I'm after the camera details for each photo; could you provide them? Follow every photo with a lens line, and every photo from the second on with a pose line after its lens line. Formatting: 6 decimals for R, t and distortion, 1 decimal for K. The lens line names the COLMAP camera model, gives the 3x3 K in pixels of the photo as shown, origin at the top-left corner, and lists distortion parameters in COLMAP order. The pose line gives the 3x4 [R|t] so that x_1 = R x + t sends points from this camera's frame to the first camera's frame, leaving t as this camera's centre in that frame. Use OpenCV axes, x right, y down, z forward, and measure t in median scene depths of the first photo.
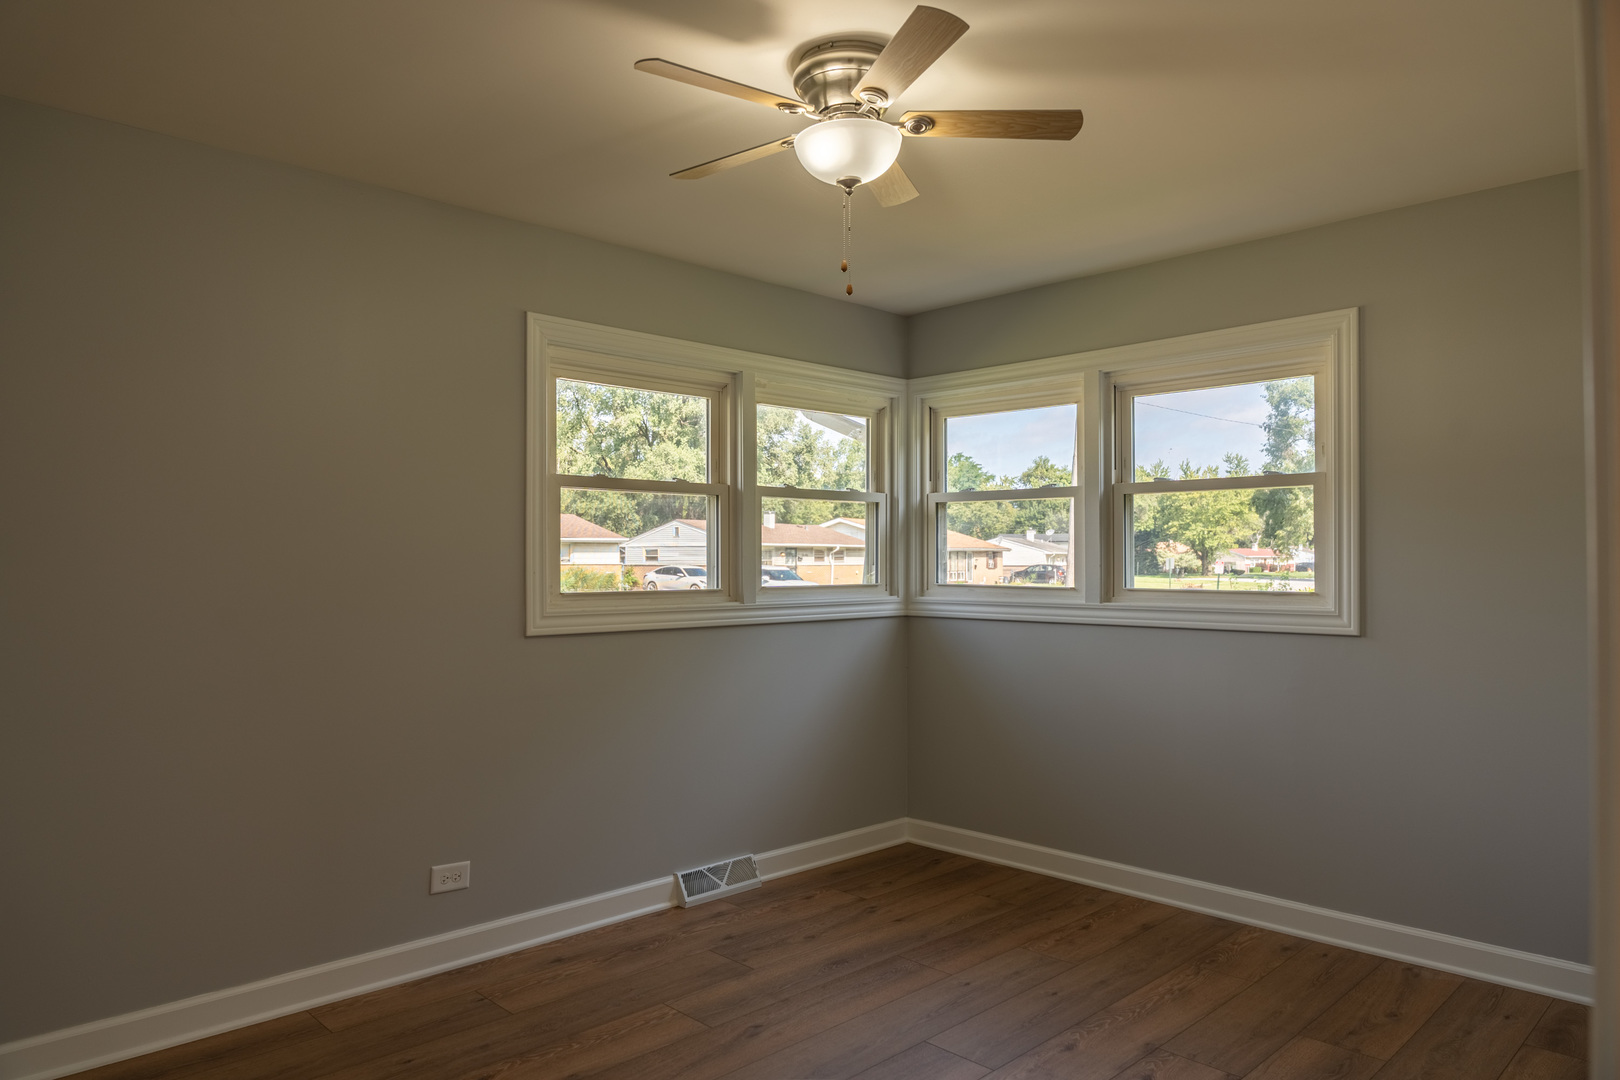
lens RADIAL K [[1050.9, 0, 817.7], [0, 1050.9, 535.8], [0, 0, 1]] dist [-0.010872, -0.004719]
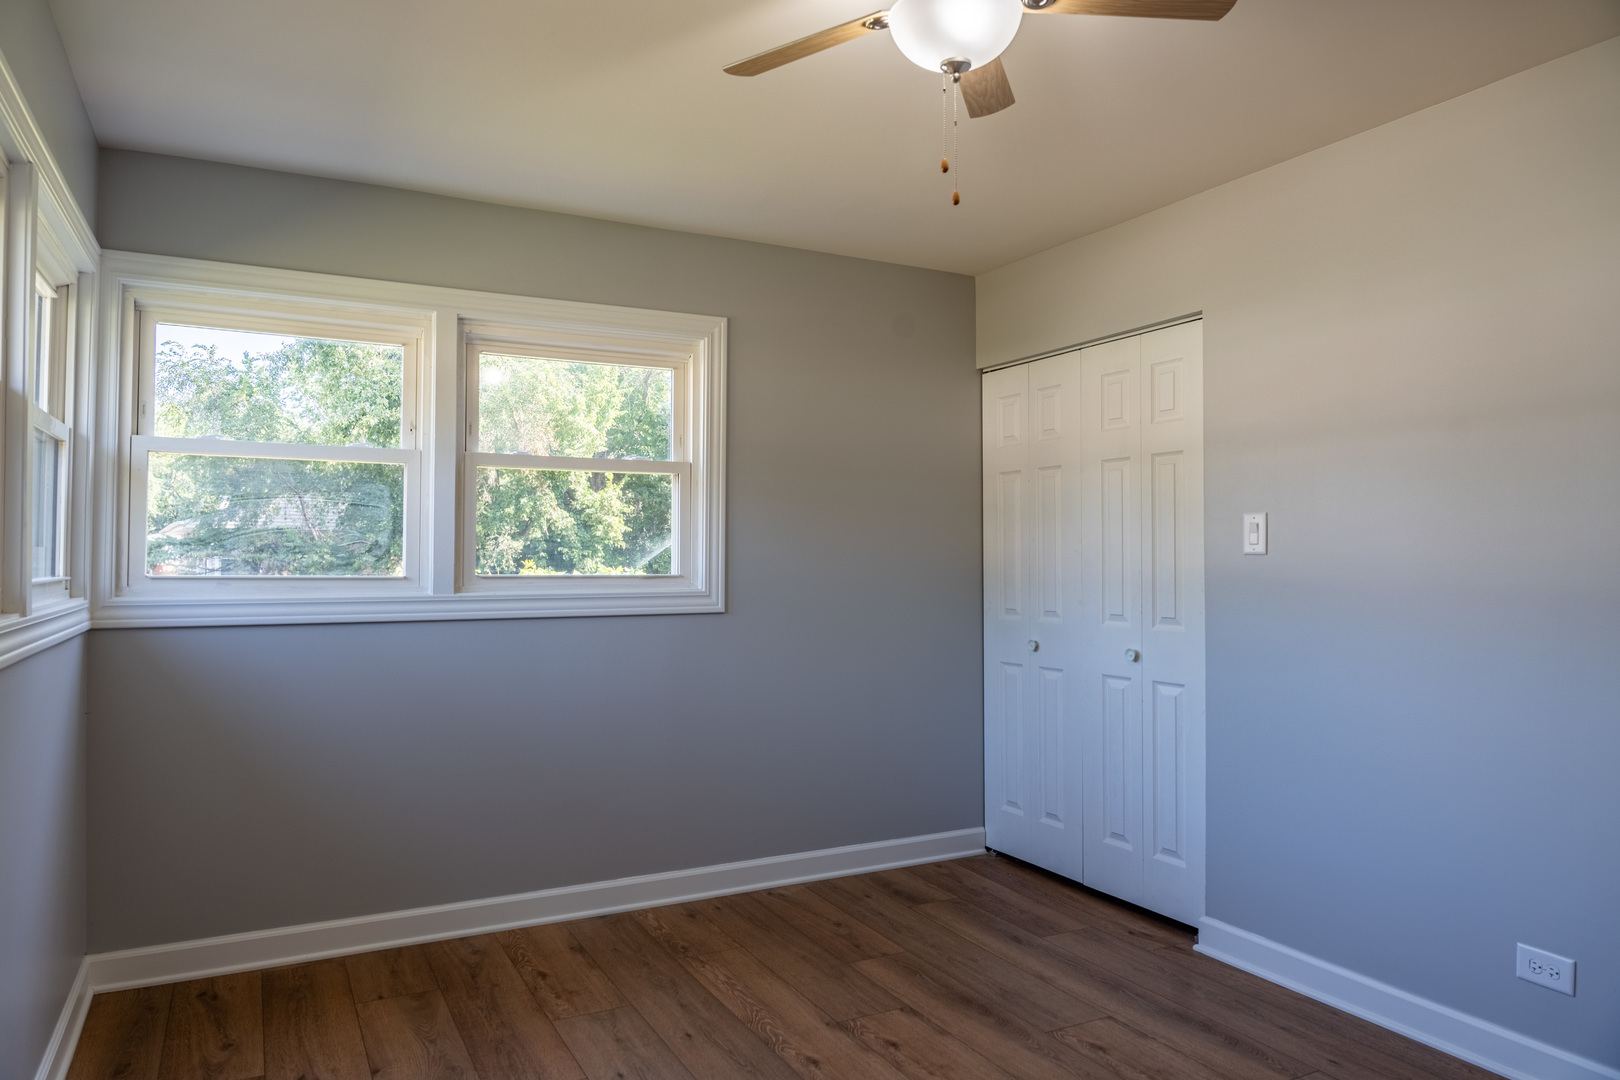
lens RADIAL K [[1050.9, 0, 810.0], [0, 1050.9, 534.2], [0, 0, 1]] dist [-0.010872, -0.004719]
pose [[0.298890, 0.020872, 0.954059, -0.488422], [-0.025583, 0.999577, -0.013853, 0.023610], [-0.953945, -0.020267, 0.299298, 0.540829]]
